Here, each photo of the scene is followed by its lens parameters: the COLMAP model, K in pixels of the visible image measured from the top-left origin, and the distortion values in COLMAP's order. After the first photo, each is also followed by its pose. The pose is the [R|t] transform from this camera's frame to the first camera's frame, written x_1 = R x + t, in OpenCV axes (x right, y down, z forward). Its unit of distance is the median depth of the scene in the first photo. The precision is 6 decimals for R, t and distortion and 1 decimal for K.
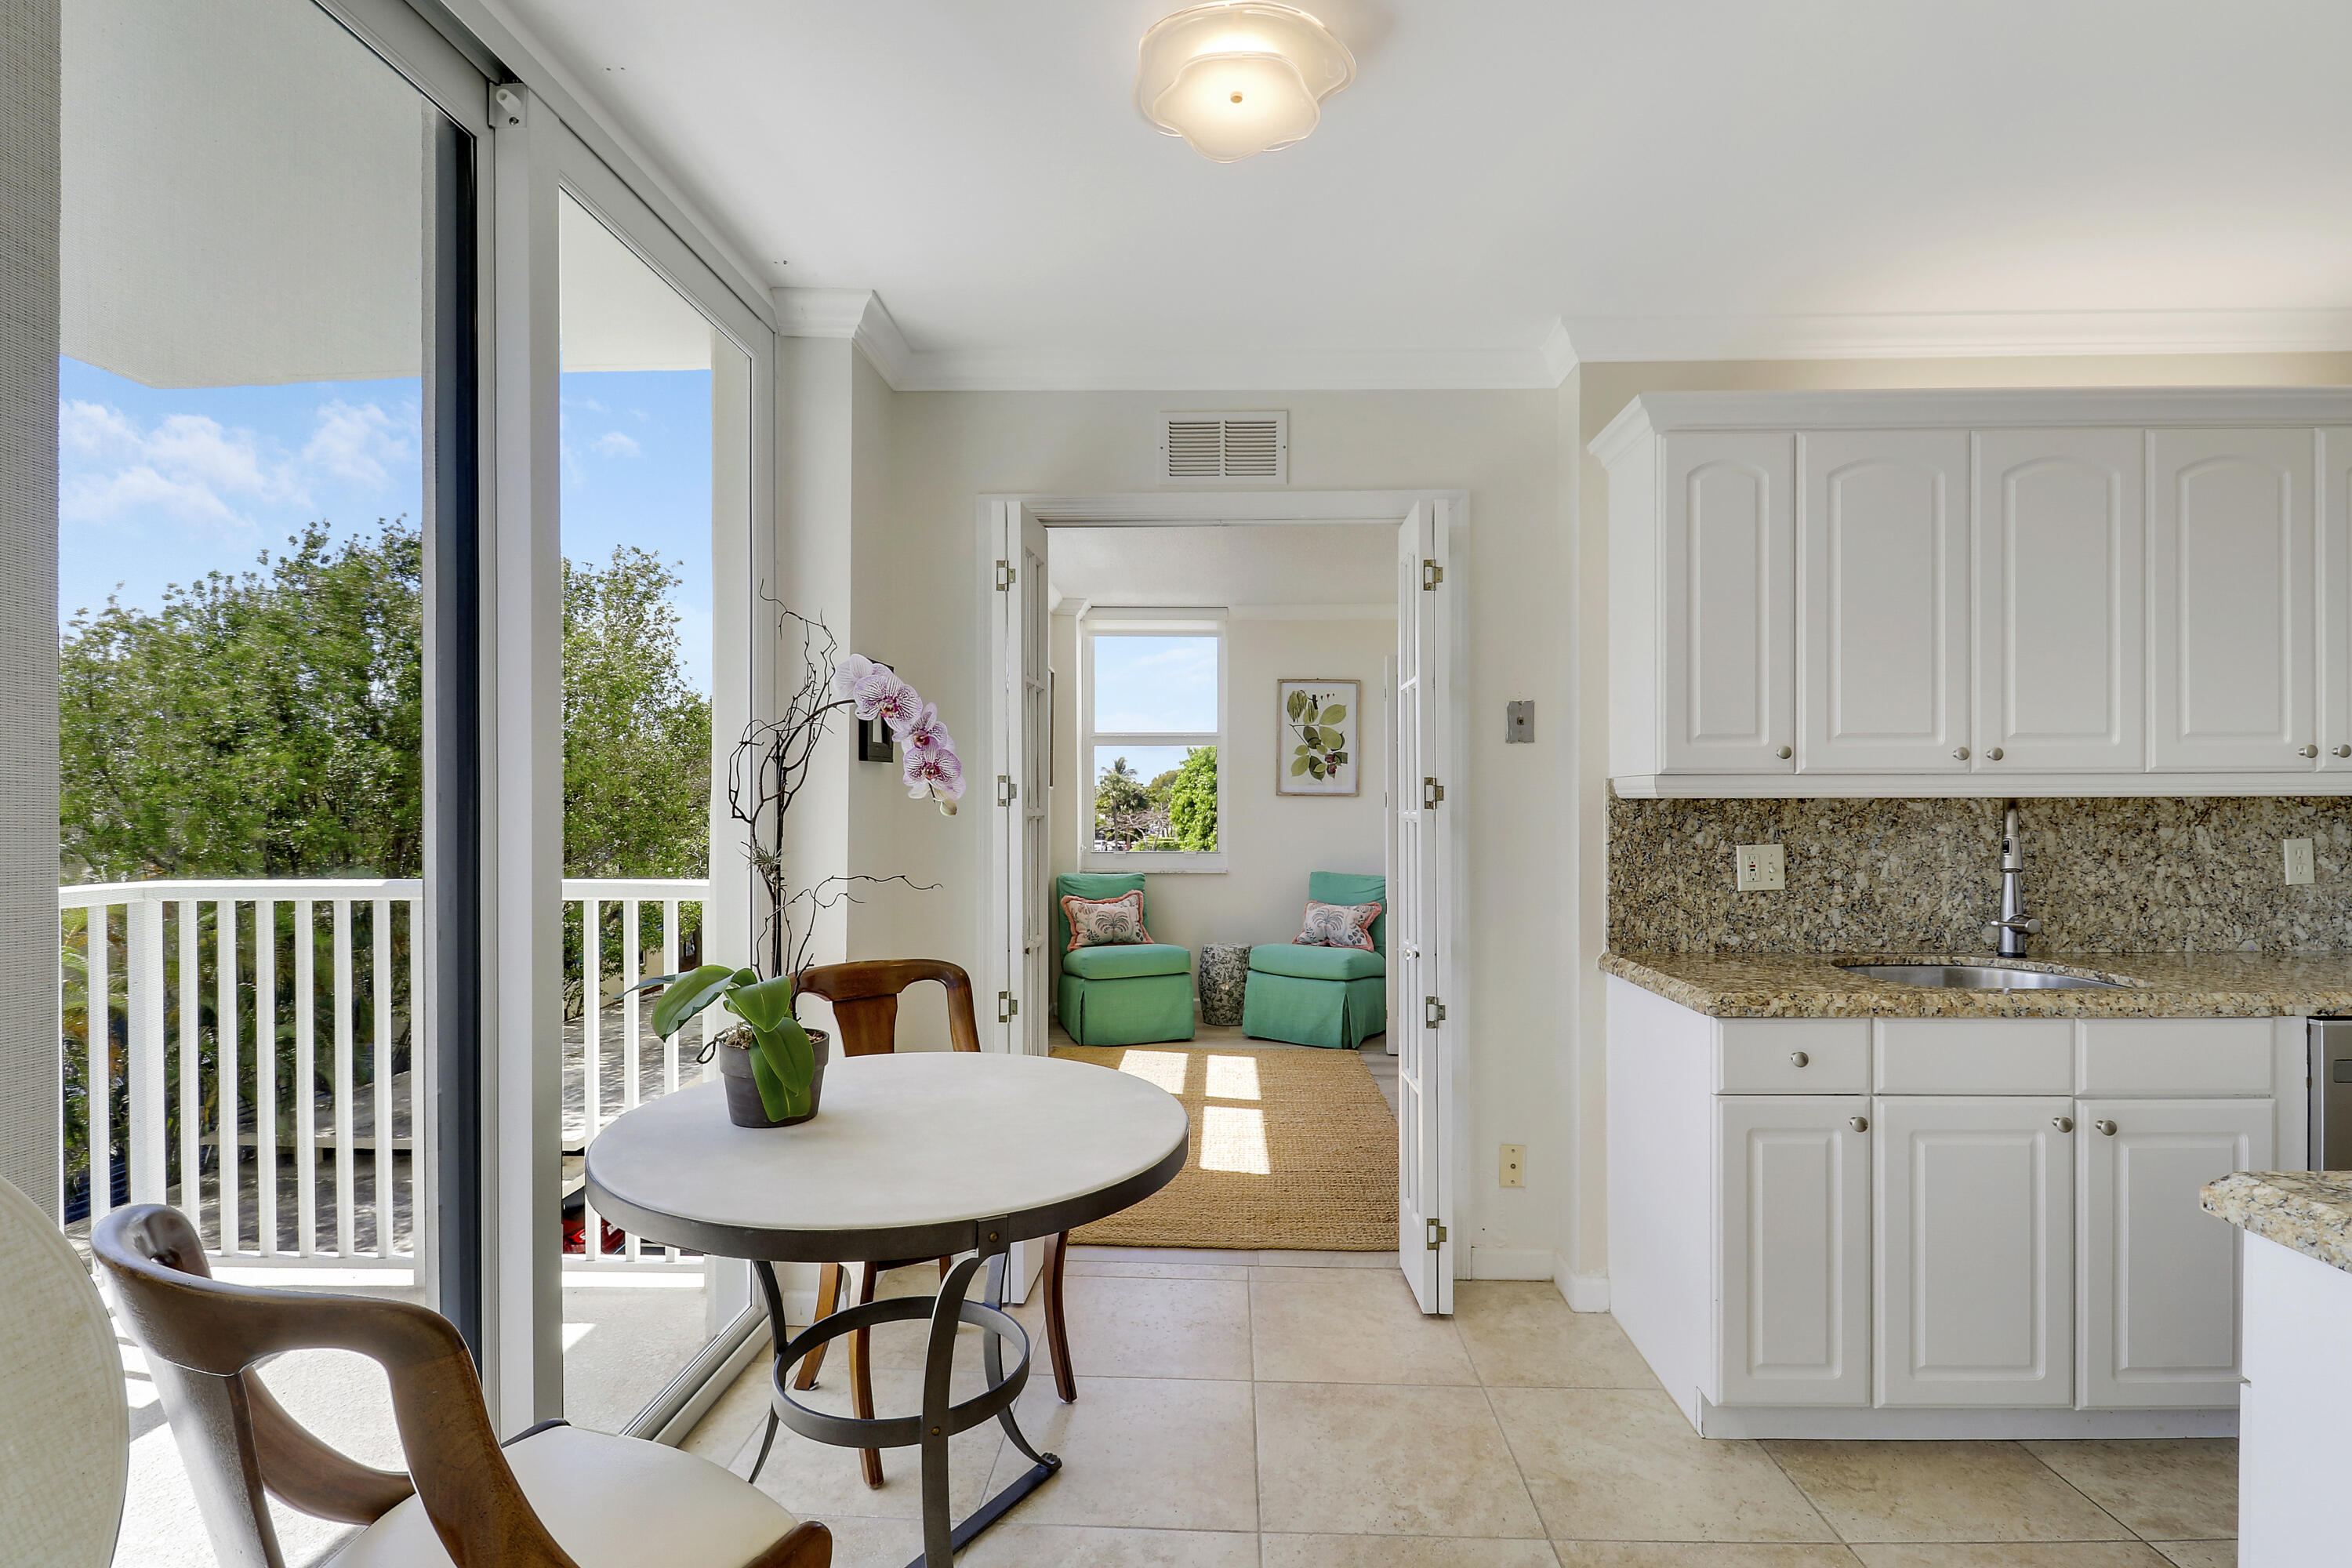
lens RADIAL K [[1084.1, 0, 1202.1], [0, 1084.1, 797.6], [0, 0, 1]] dist [0.000907, -0.011937]
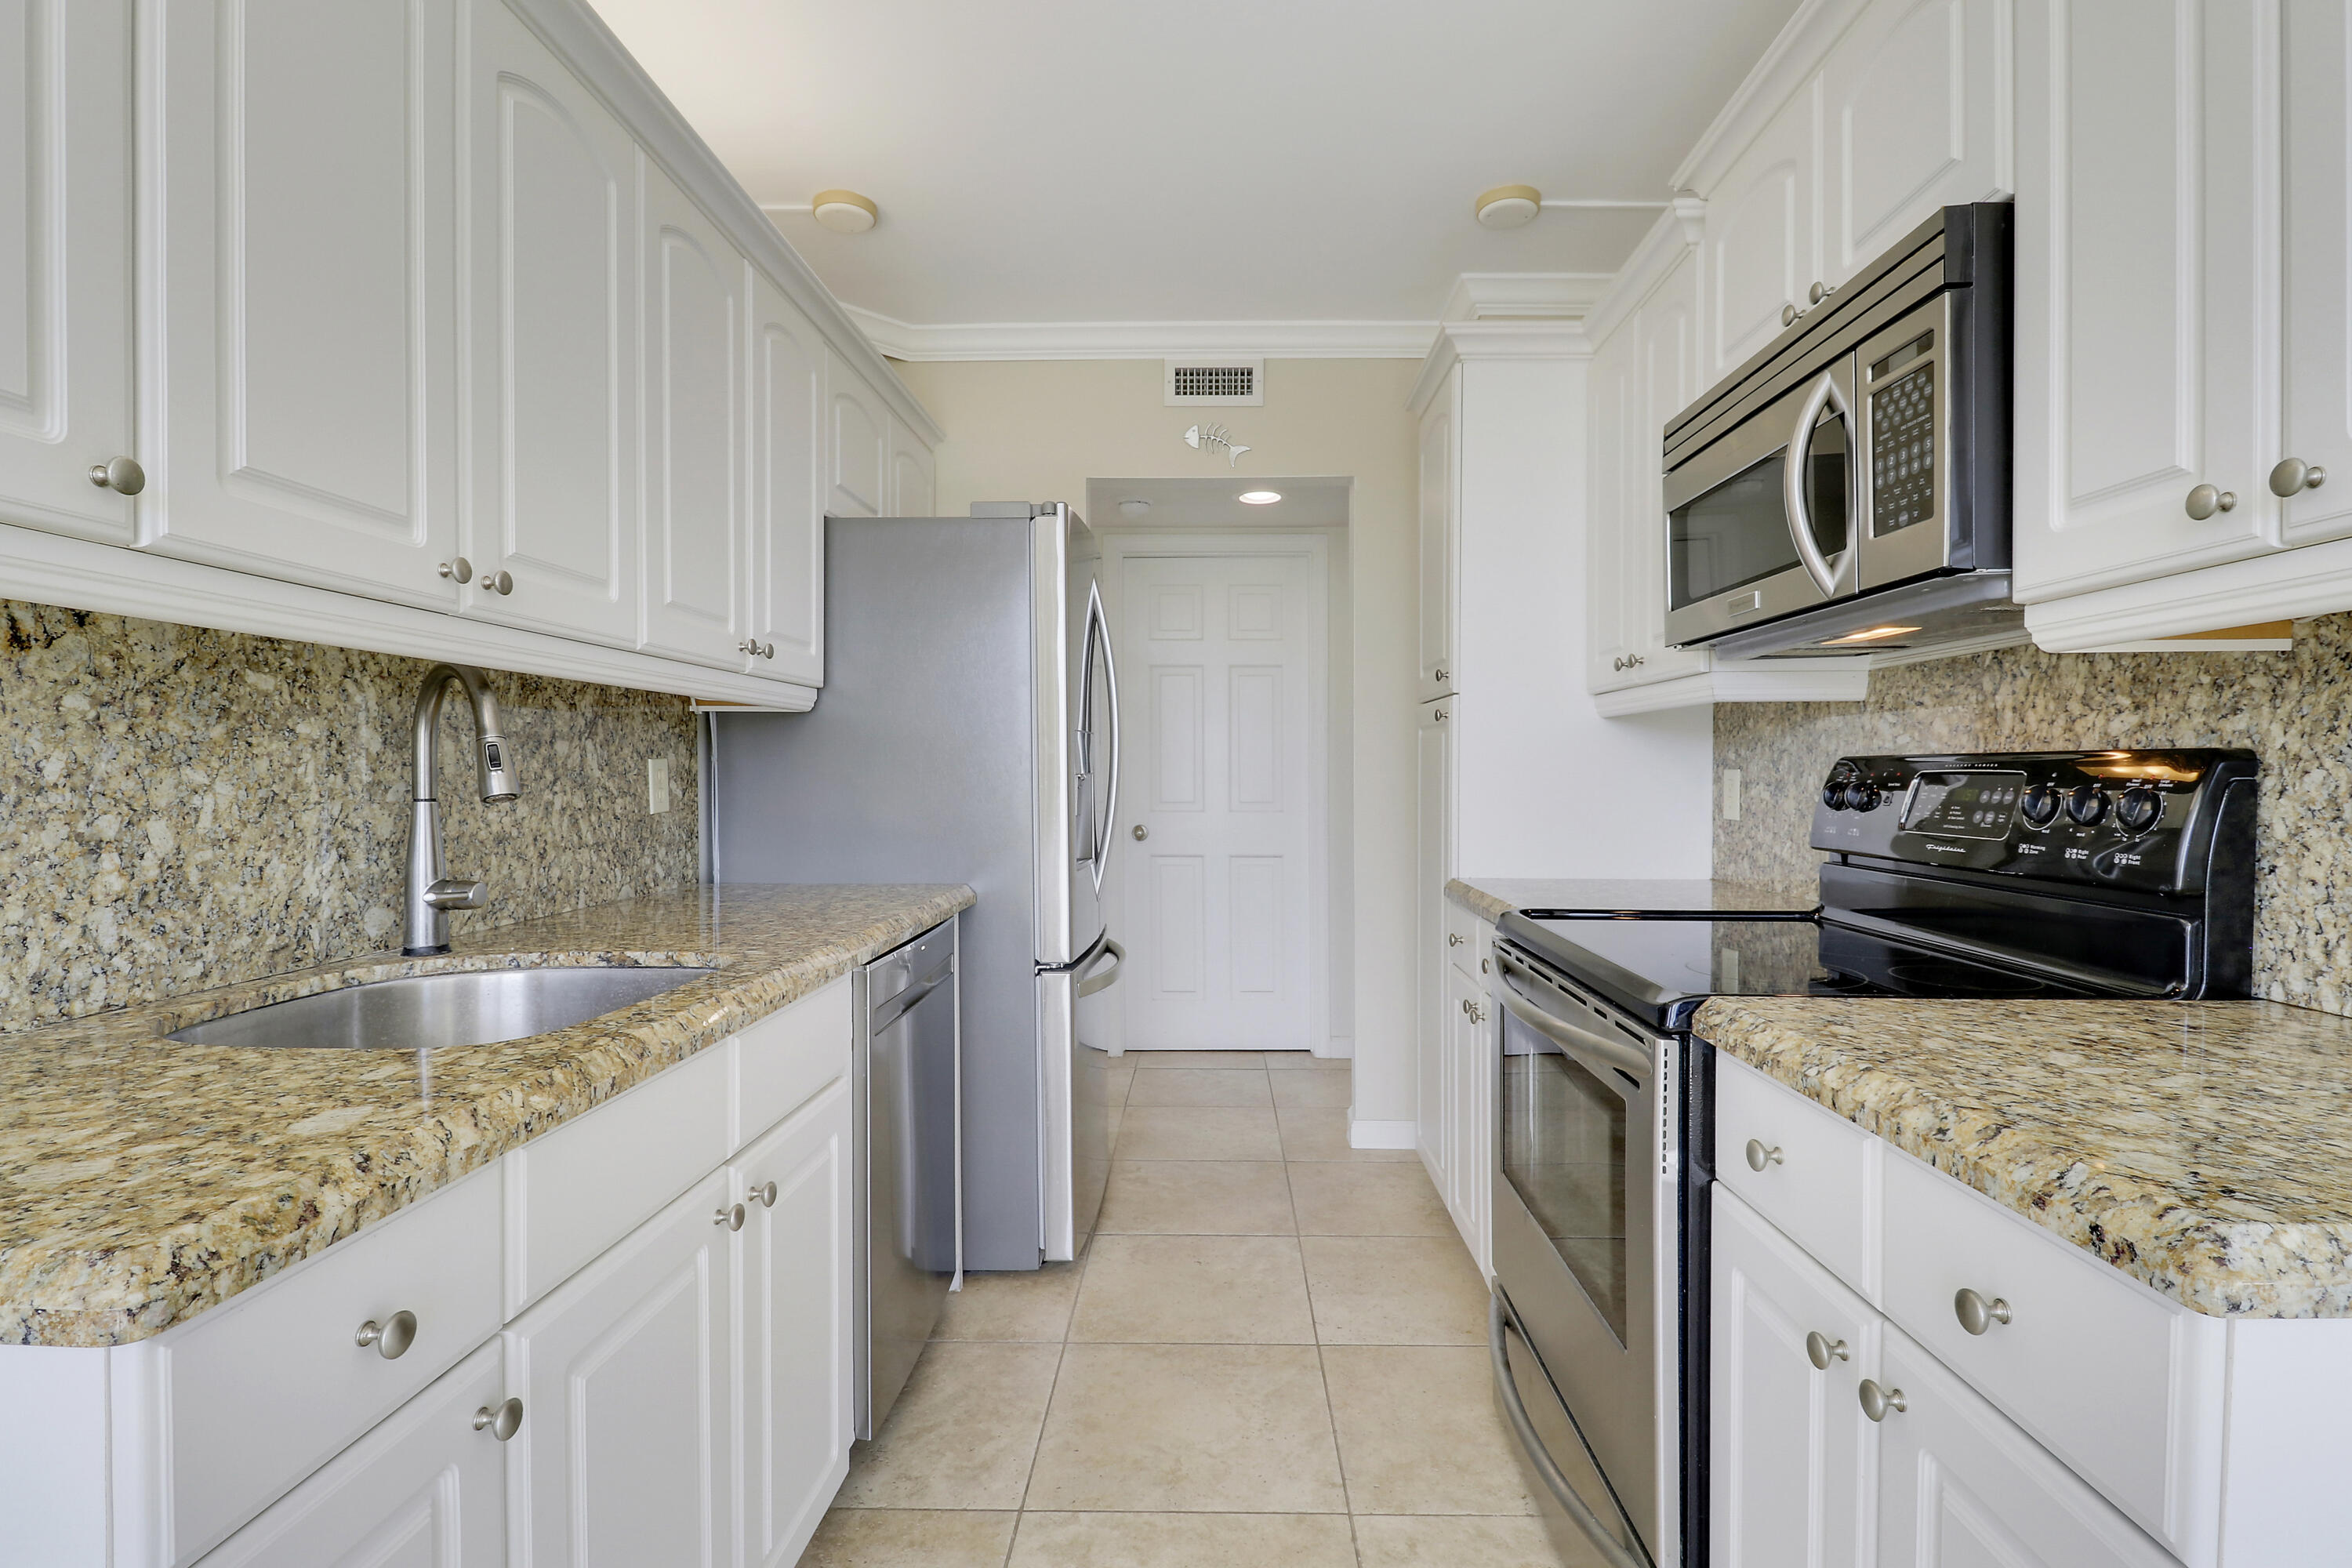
lens RADIAL K [[1097.1, 0, 1194.1], [0, 1097.1, 795.5], [0, 0, 1]] dist [0.002563, -0.013755]
pose [[-0.010557, -0.018195, 0.999779, 0.159085], [-0.011703, 0.999768, 0.018071, 0.046573], [-0.999876, -0.011509, -0.010767, 0.585382]]
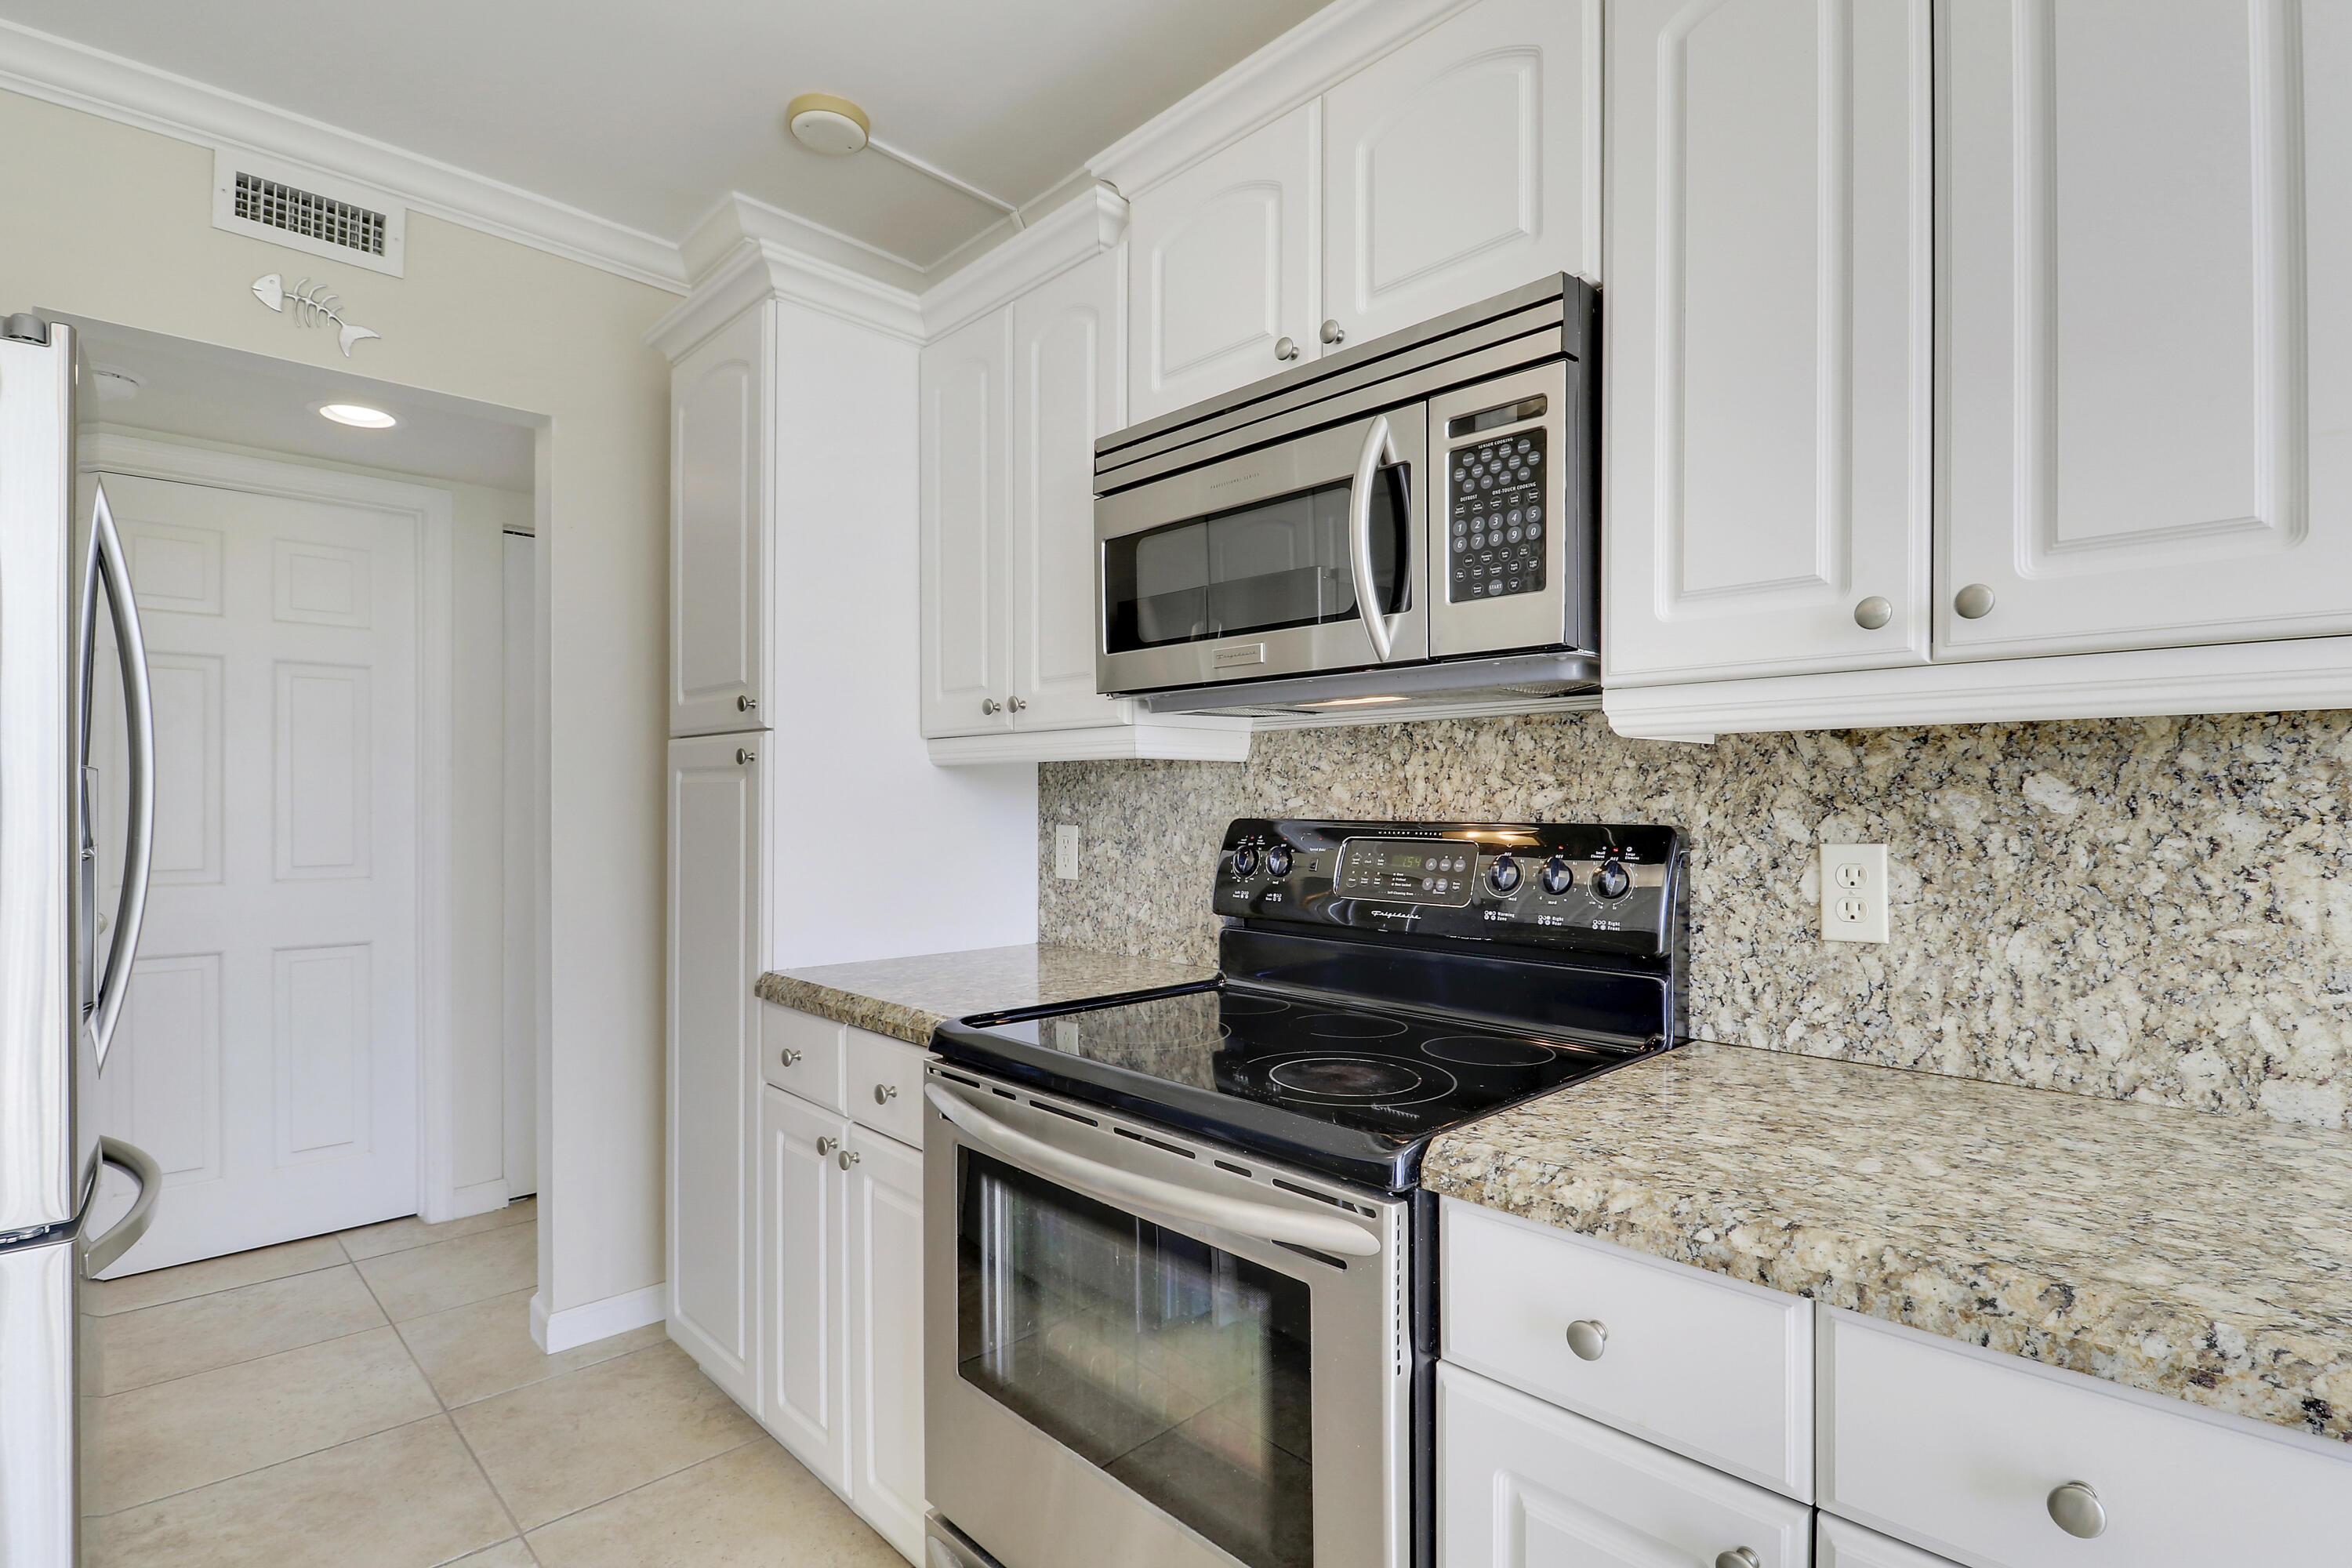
lens RADIAL K [[1103.1, 0, 1184.1], [0, 1103.1, 809.9], [0, 0, 1]] dist [-0.000772, -0.015572]
pose [[-0.731614, -0.002873, 0.681713, 0.410887], [-0.008460, 0.999952, -0.004866, 0.027611], [-0.681666, -0.009327, -0.731604, 0.694851]]
